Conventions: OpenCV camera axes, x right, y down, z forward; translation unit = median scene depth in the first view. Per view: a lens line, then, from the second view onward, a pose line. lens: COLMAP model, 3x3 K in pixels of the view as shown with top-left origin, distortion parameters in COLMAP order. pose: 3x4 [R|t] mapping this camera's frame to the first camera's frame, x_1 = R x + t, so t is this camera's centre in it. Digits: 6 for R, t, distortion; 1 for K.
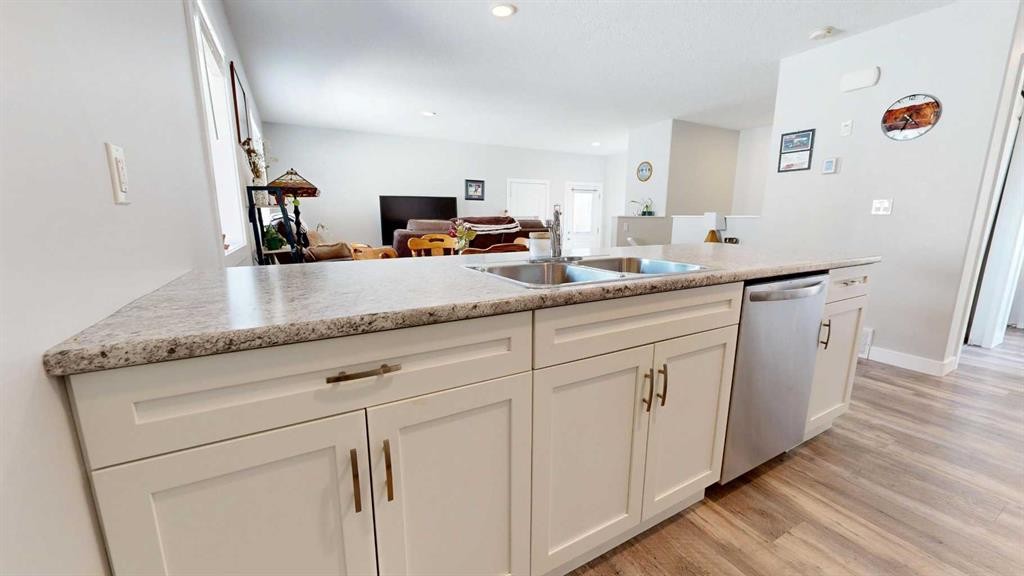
lens RADIAL K [[381.8, 0, 512.0], [0, 381.8, 288.0], [0, 0, 1]] dist [-0.000517, -0.000061]
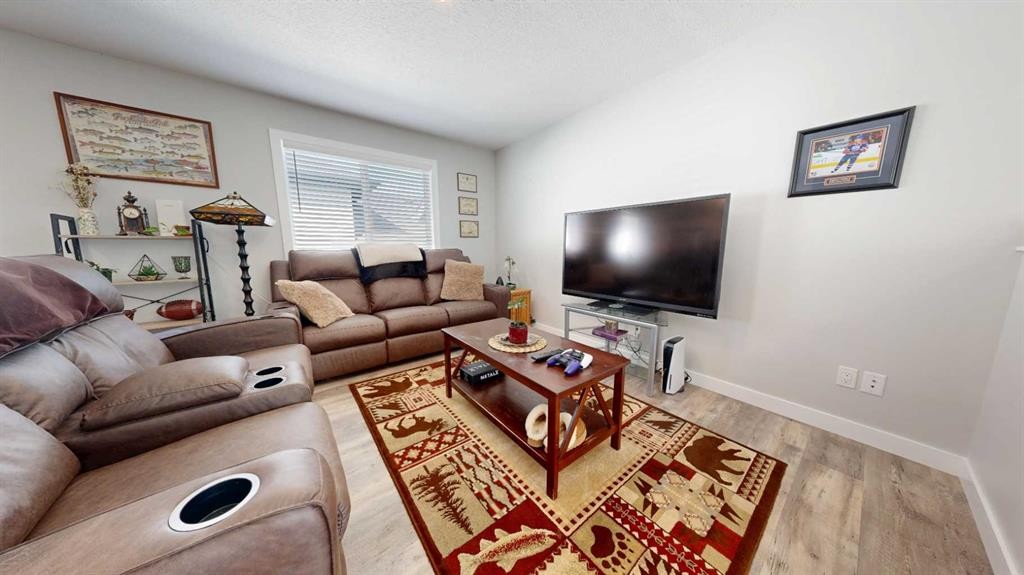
lens RADIAL K [[282.0, 0, 512.0], [0, 282.0, 287.5], [0, 0, 1]] dist [-0.000338, -0.000036]
pose [[0.159068, 0.142691, -0.976902, 0.084970], [-0.180888, 0.976962, 0.113245, -0.140621], [0.970555, 0.158696, 0.181215, 0.742147]]
